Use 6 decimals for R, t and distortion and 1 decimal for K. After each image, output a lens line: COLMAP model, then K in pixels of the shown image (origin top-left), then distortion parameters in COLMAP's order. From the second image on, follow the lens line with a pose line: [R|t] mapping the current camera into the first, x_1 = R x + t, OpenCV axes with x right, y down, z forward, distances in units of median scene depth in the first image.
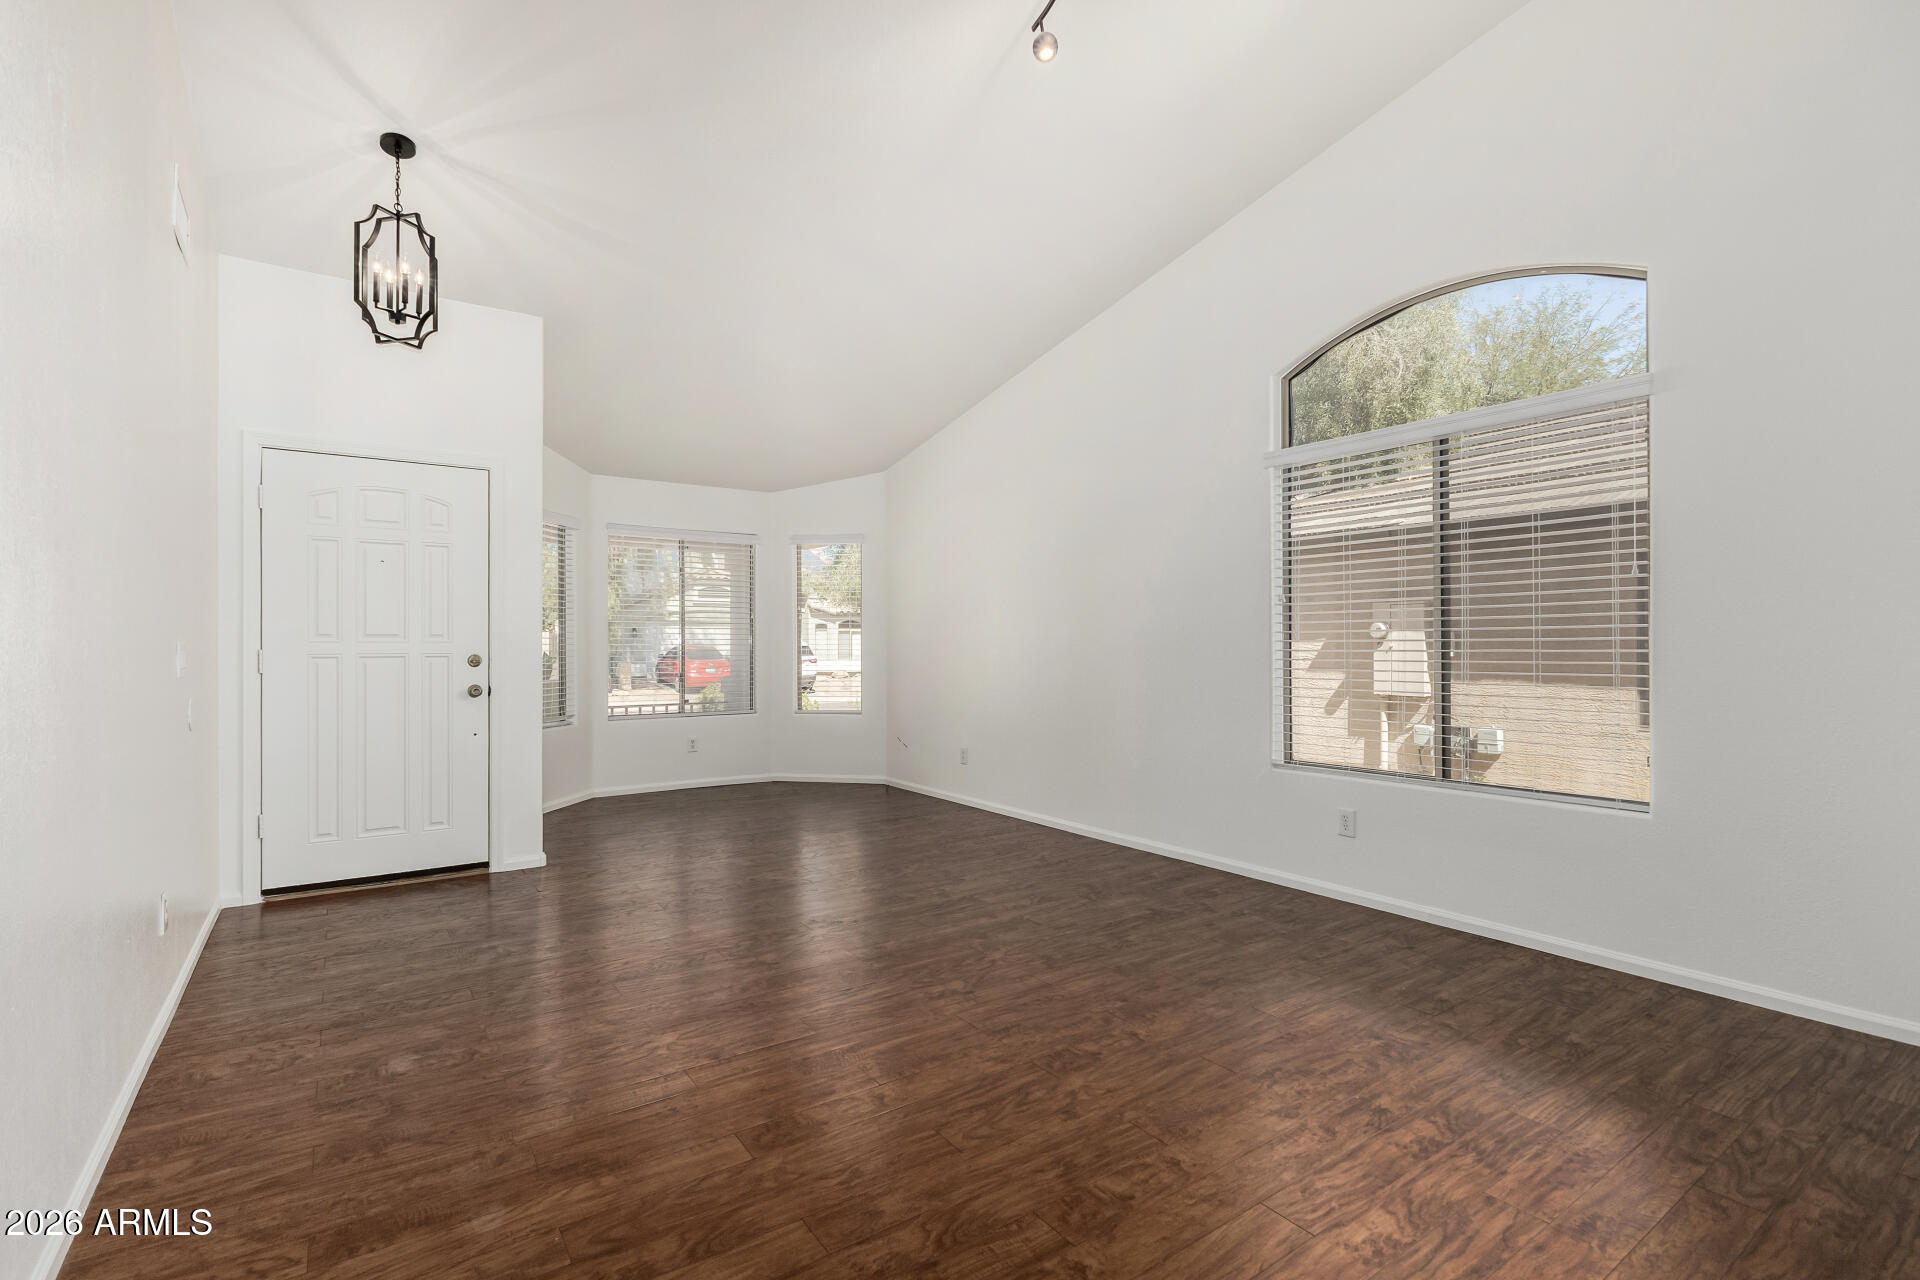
lens RADIAL K [[873.6, 0, 960.0], [0, 873.6, 640.0], [0, 0, 1]] dist [-0.000294, -0.000367]
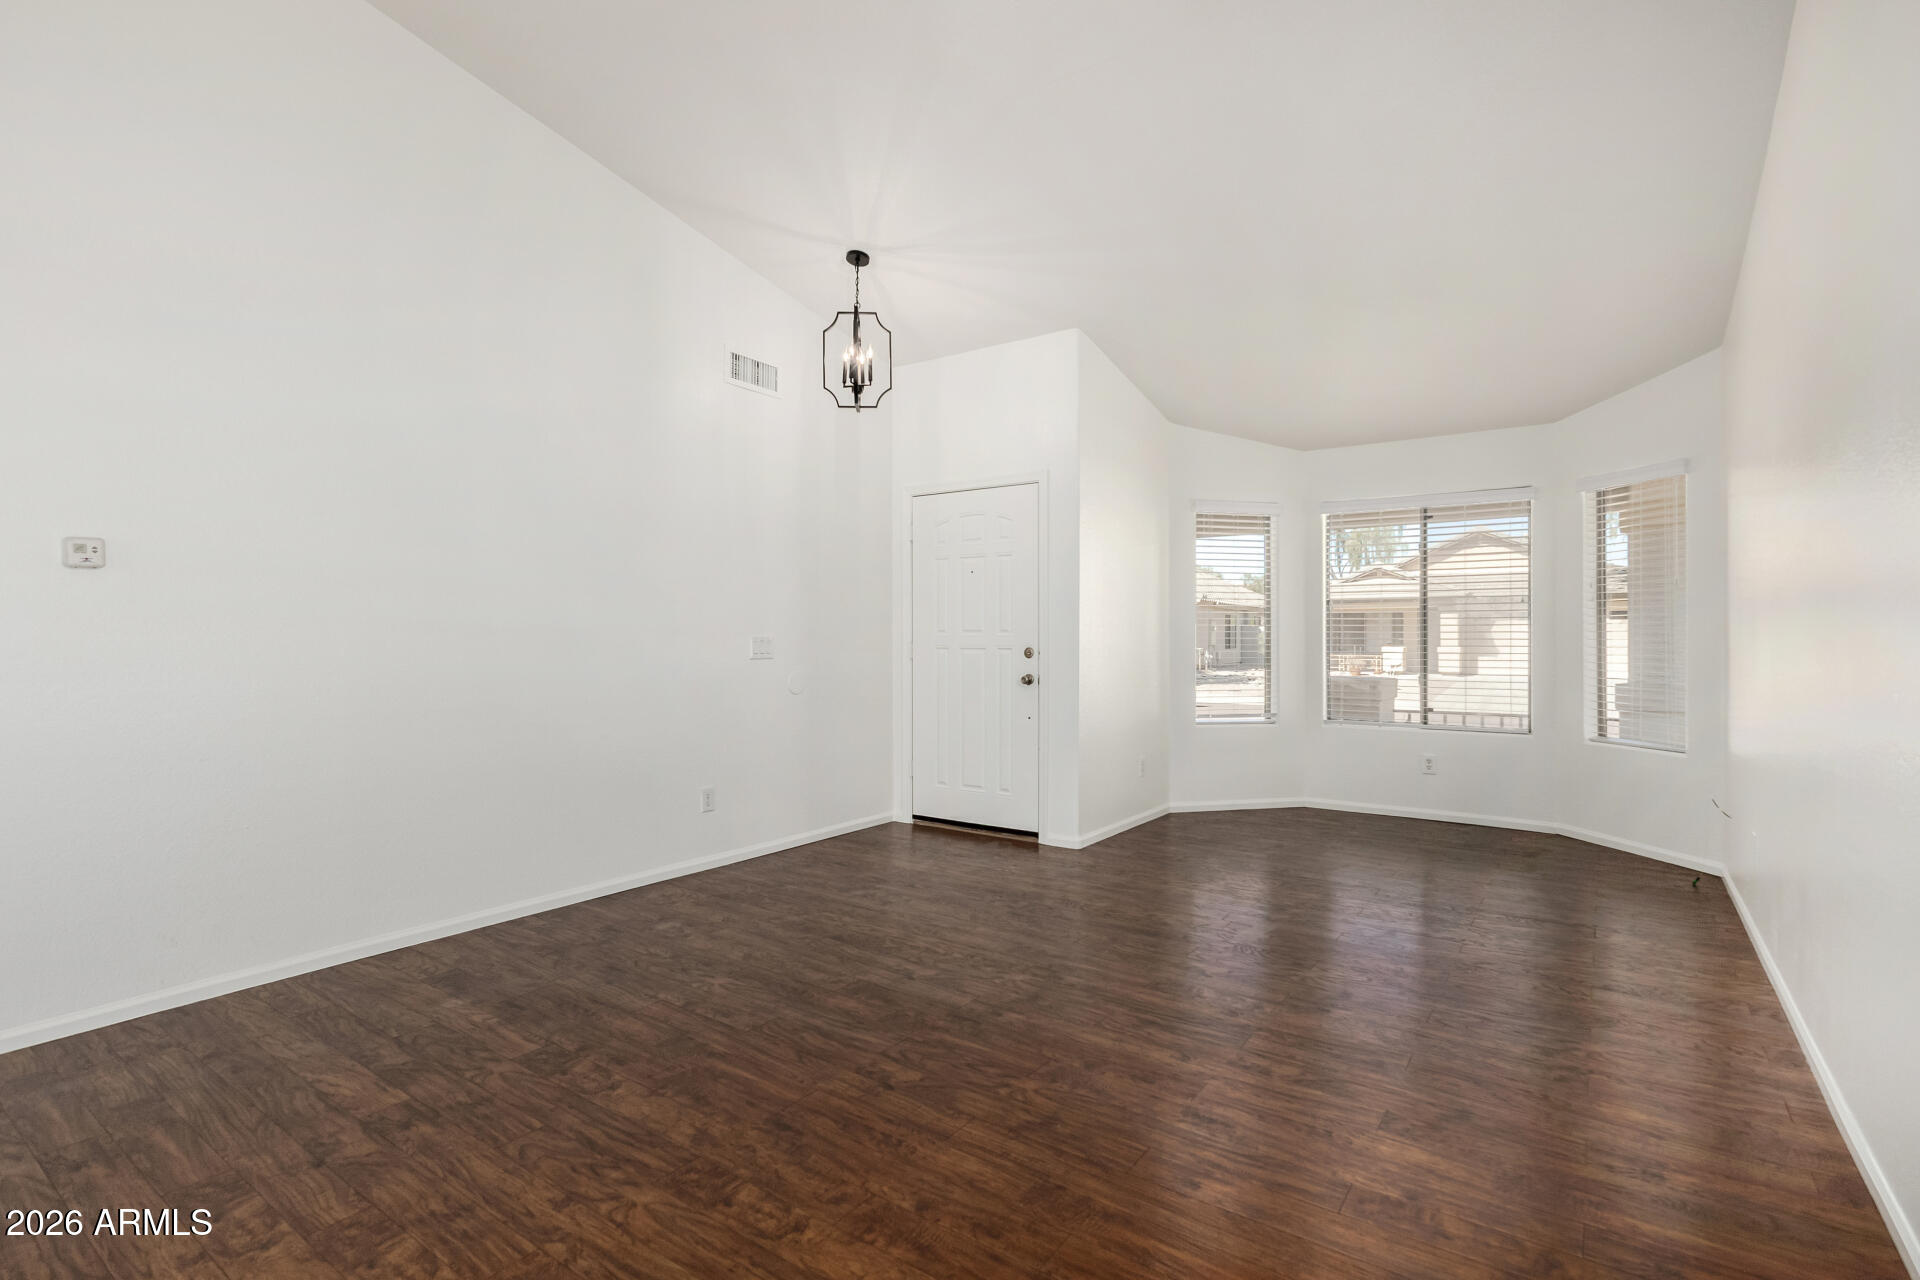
lens RADIAL K [[911.2, 0, 969.5], [0, 911.2, 633.3], [0, 0, 1]] dist [0.001415, -0.001004]
pose [[0.339355, -0.001833, -0.940657, 0.782040], [0.002988, 0.999995, -0.000871, -0.001279], [0.940654, -0.002516, 0.339359, 0.772973]]
